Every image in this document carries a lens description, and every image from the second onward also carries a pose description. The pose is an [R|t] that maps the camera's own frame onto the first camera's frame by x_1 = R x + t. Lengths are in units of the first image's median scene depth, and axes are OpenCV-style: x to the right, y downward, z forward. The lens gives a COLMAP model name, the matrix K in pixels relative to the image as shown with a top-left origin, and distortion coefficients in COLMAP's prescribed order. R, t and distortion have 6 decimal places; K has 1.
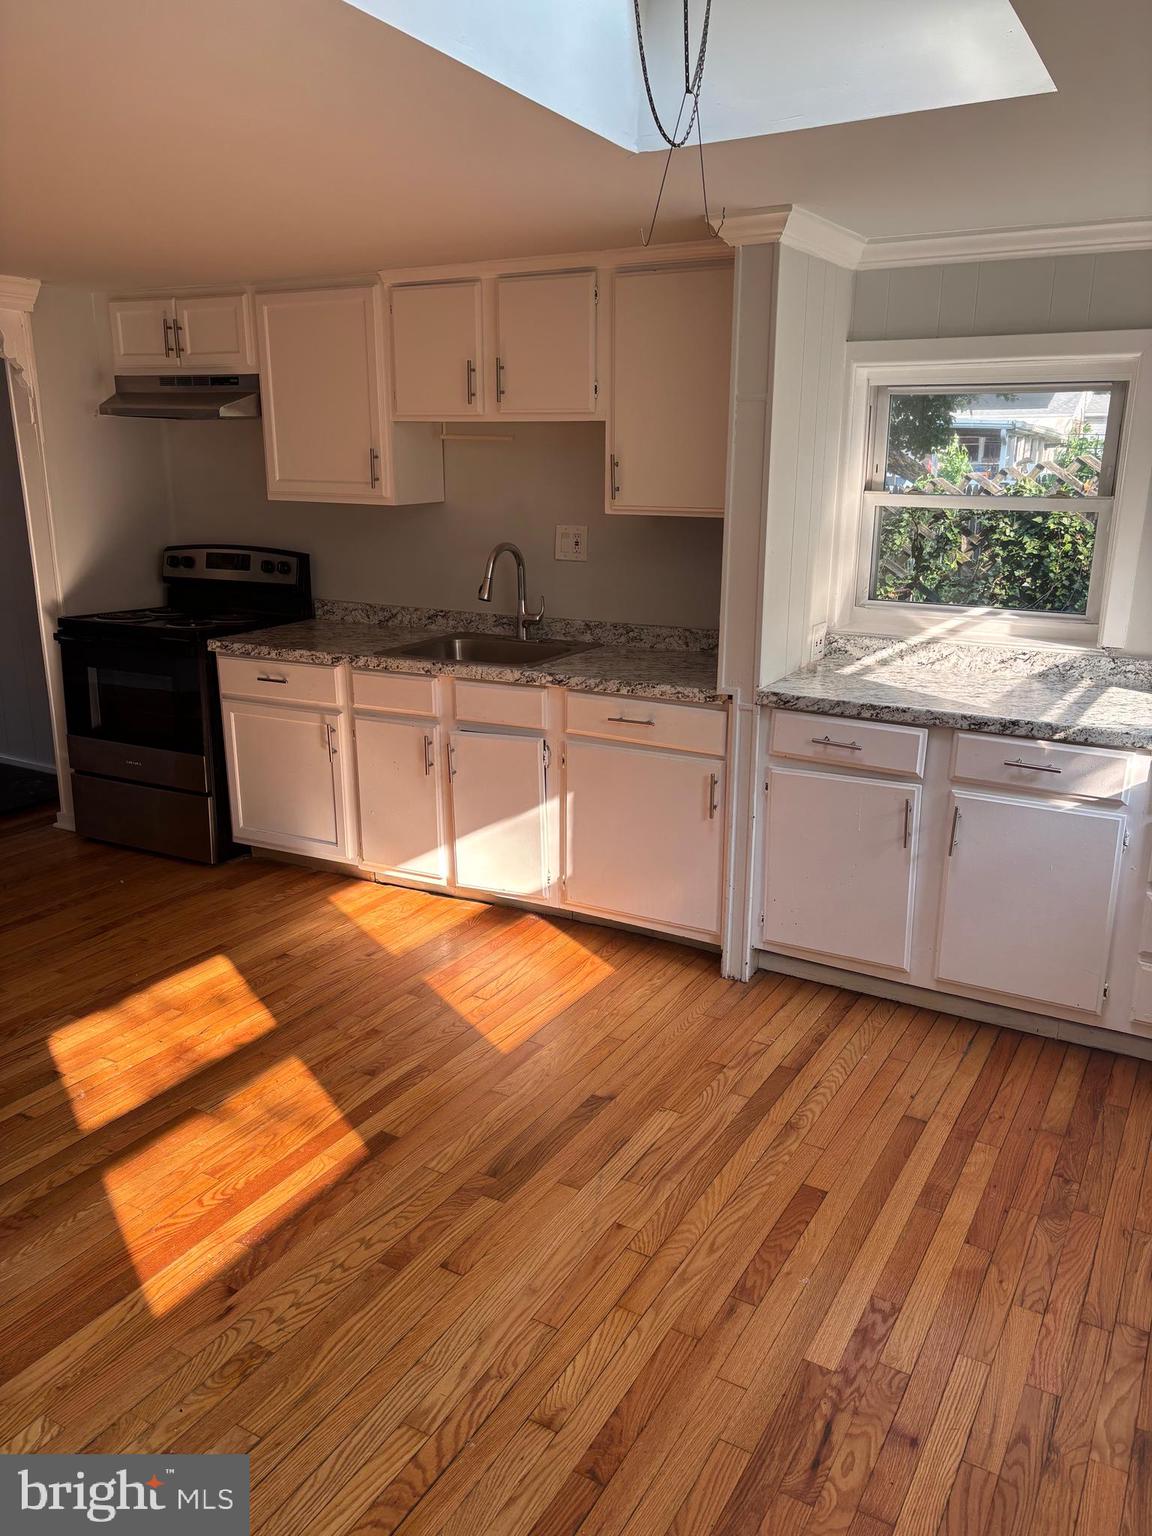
lens RADIAL K [[1155.9, 0, 575.1], [0, 1155.9, 761.7], [0, 0, 1]] dist [0.034384, -0.033930]
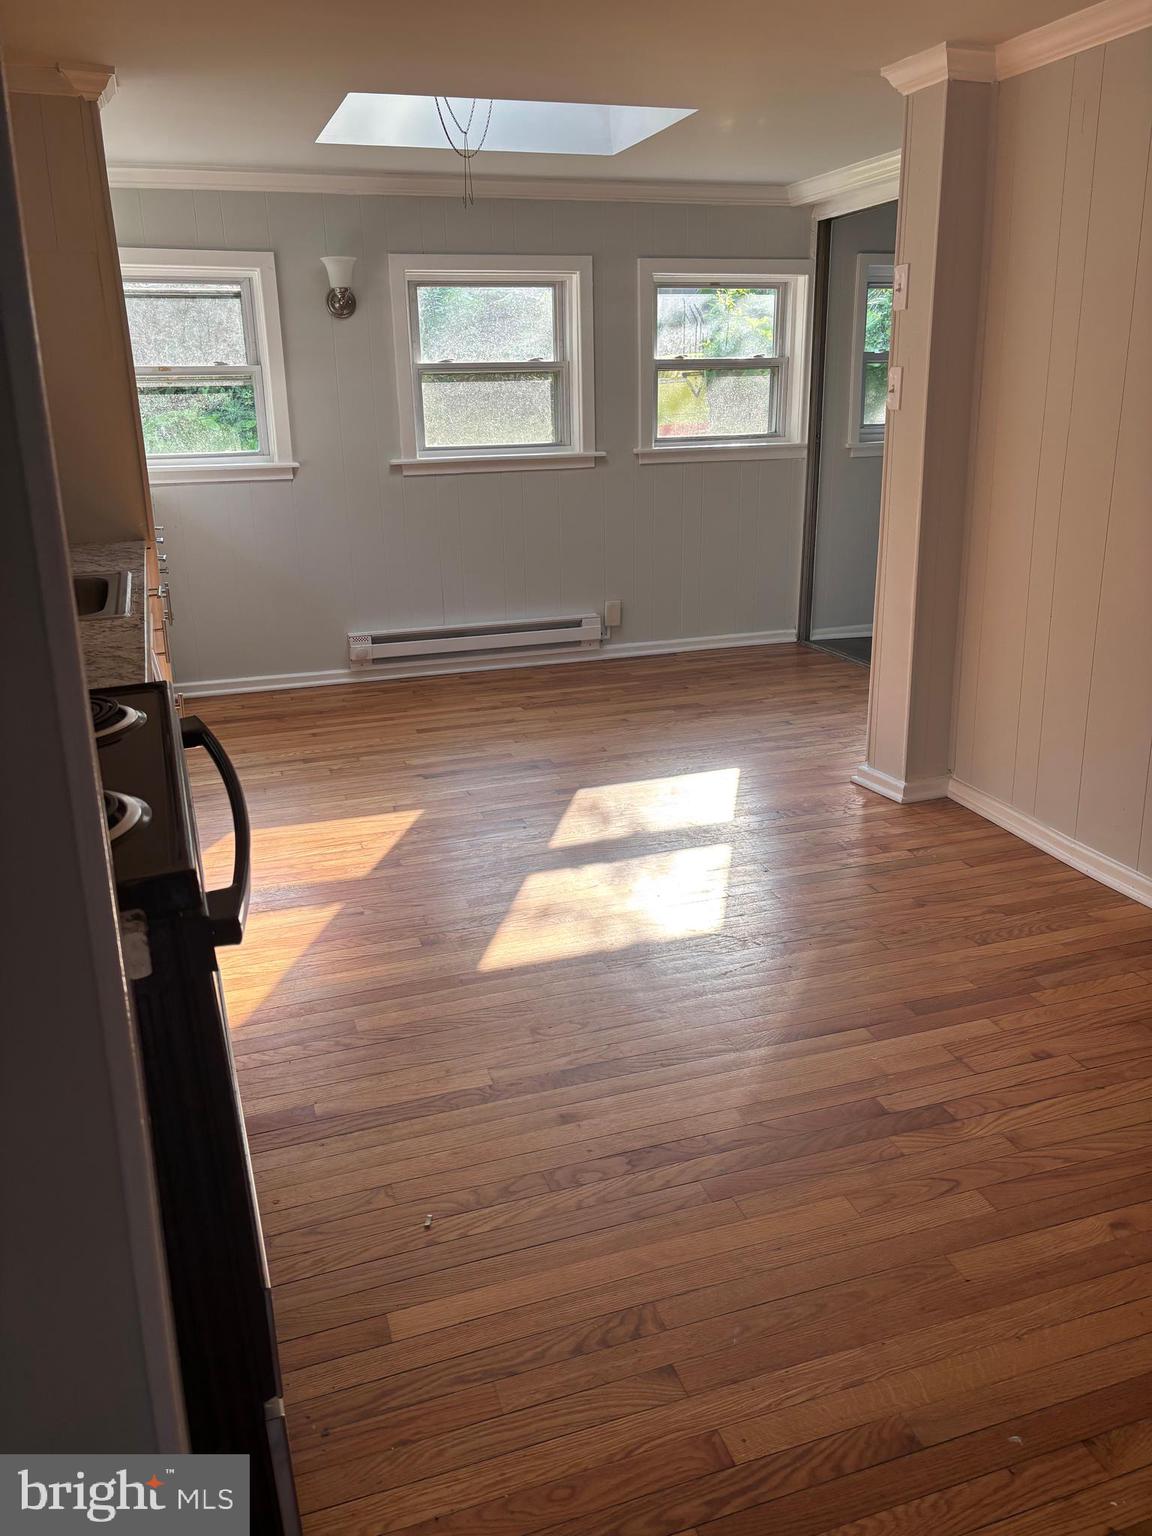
lens RADIAL K [[1155.9, 0, 579.8], [0, 1155.9, 766.0], [0, 0, 1]] dist [0.034384, -0.033930]
pose [[-0.749257, -0.199821, 0.631415, -0.844860], [0.178102, 0.857482, 0.482705, -0.313501], [-0.637882, 0.474127, -0.606886, 1.429678]]
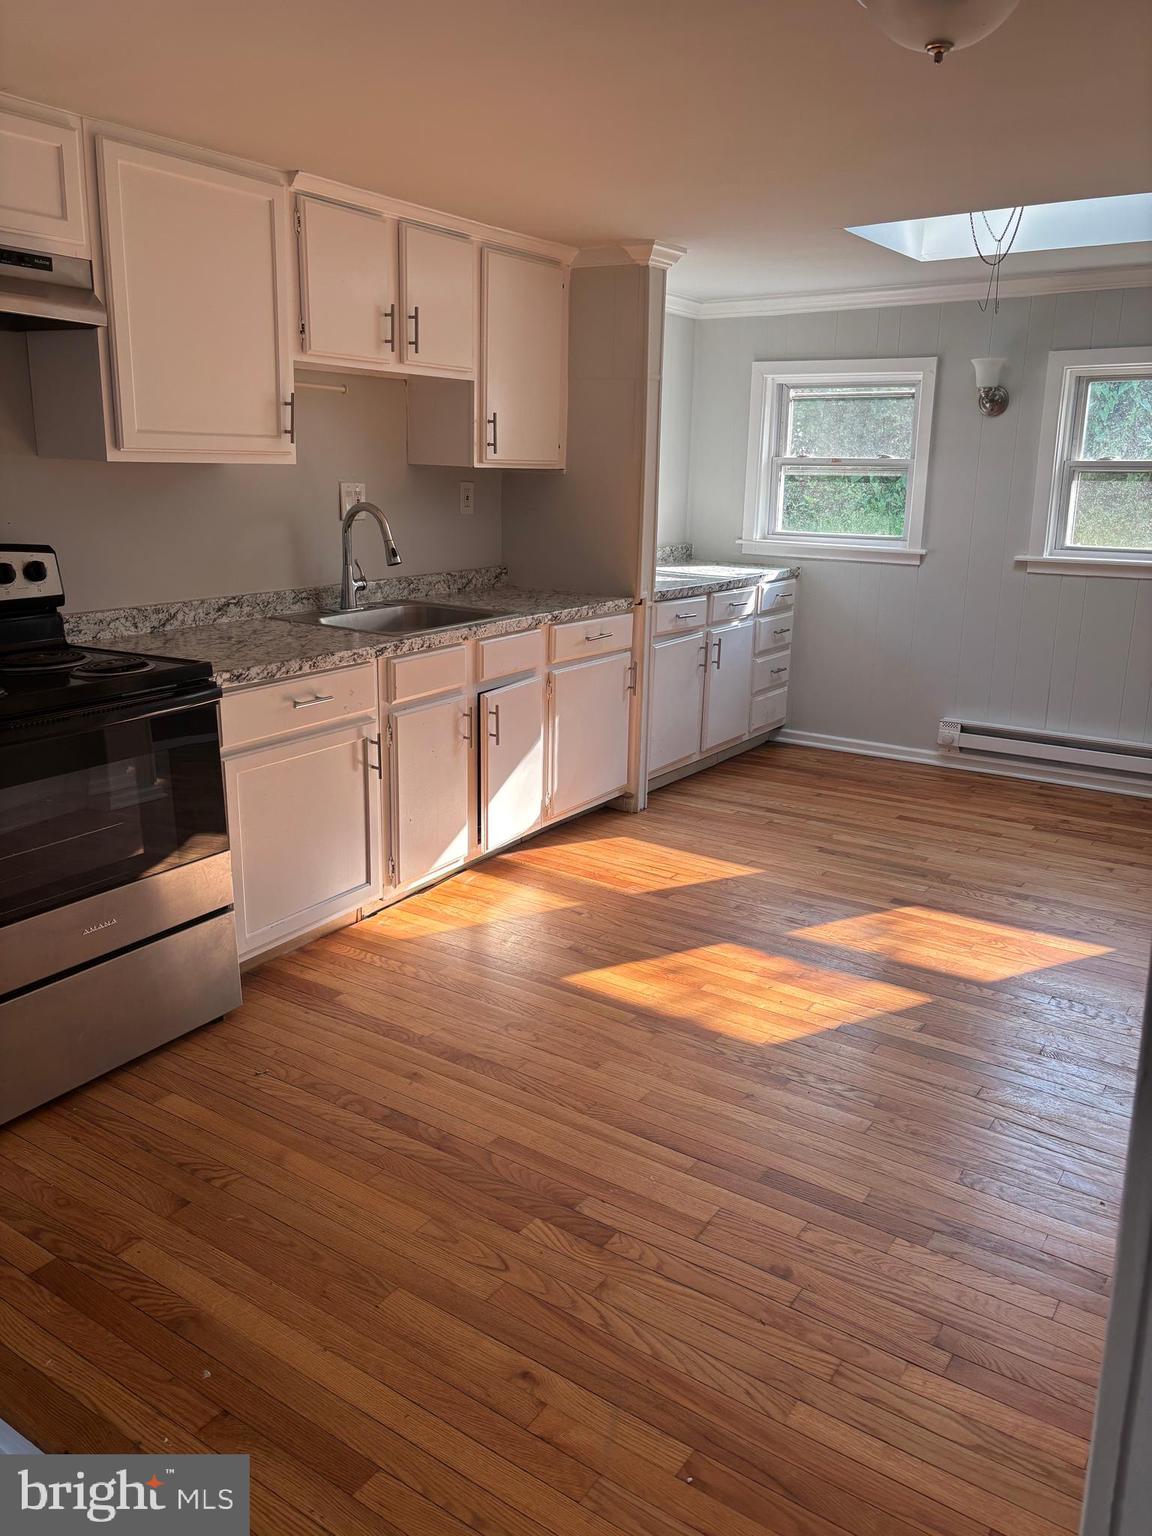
lens RADIAL K [[1155.9, 0, 585.7], [0, 1155.9, 759.6], [0, 0, 1]] dist [0.034384, -0.033930]
pose [[0.069467, -0.255513, 0.964307, -1.166670], [0.233841, 0.943881, 0.233255, -0.200566], [-0.969790, 0.209291, 0.125318, 0.889336]]
